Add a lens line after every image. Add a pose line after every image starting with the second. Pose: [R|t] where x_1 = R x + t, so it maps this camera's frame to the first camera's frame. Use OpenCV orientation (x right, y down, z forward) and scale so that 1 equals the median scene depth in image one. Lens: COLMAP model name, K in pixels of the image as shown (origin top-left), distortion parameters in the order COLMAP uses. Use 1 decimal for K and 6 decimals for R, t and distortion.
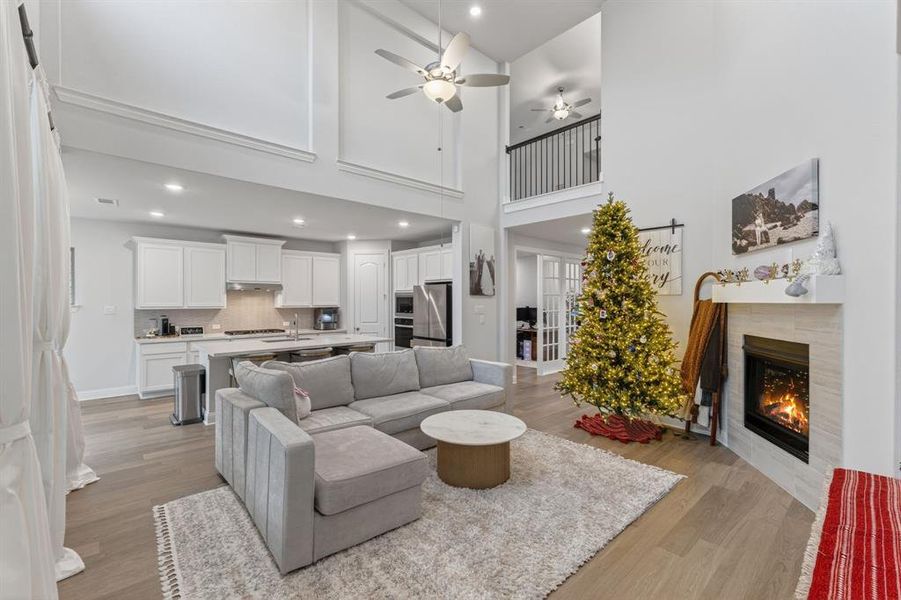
lens RADIAL K [[390.4, 0, 449.0], [0, 390.4, 300.5], [0, 0, 1]] dist [-0.004238, 0.002936]
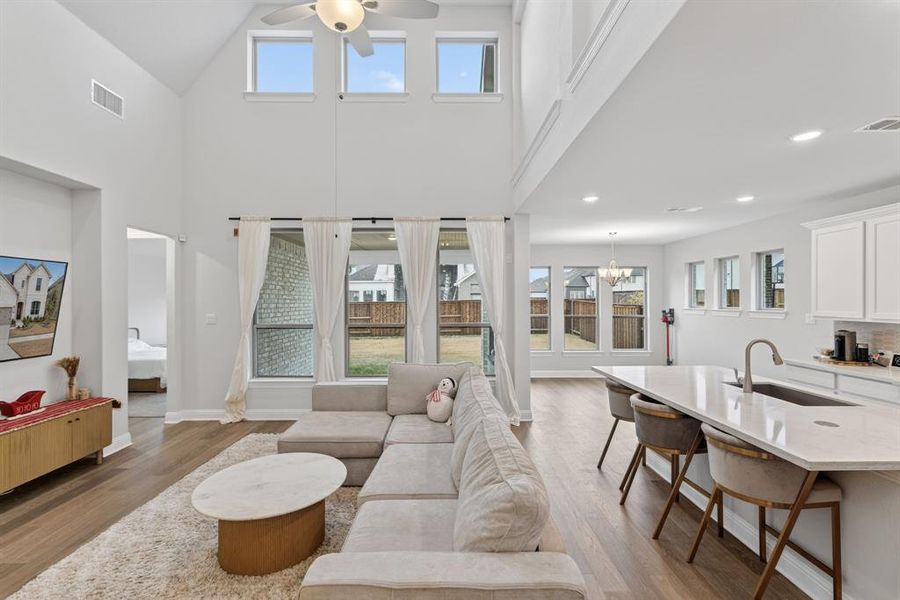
lens RADIAL K [[390.0, 0, 447.4], [0, 390.0, 299.6], [0, 0, 1]] dist [-0.004238, 0.002936]
pose [[-0.660925, -0.001102, -0.750451, 0.198828], [0.003943, 0.999980, -0.004942, -0.012285], [0.750442, -0.006225, -0.660907, 0.852467]]
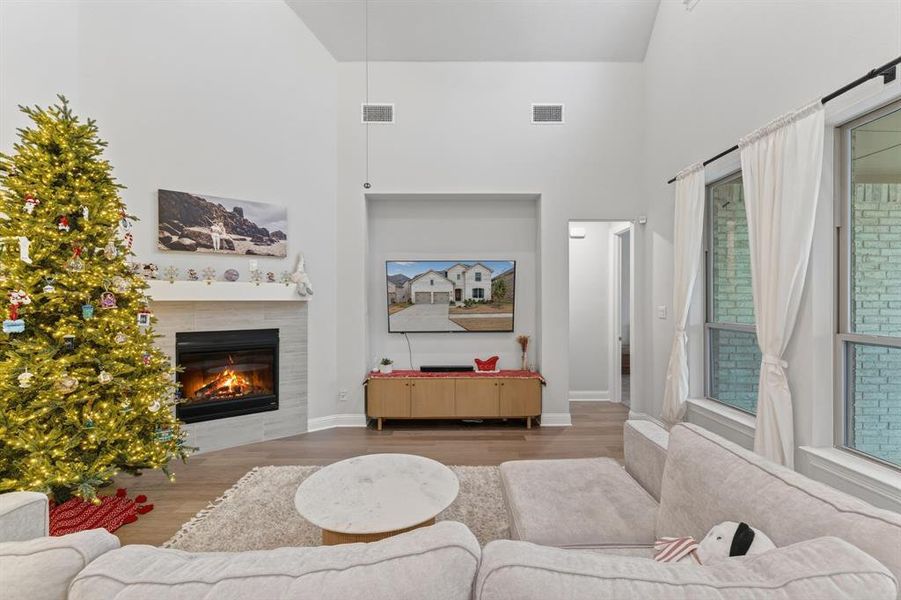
lens RADIAL K [[390.4, 0, 454.2], [0, 390.4, 295.7], [0, 0, 1]] dist [-0.004238, 0.002936]
pose [[-0.750567, 0.003232, 0.660787, -0.241146], [-0.003378, 0.999956, -0.008728, 0.001966], [-0.660786, -0.008783, -0.750523, 0.681295]]
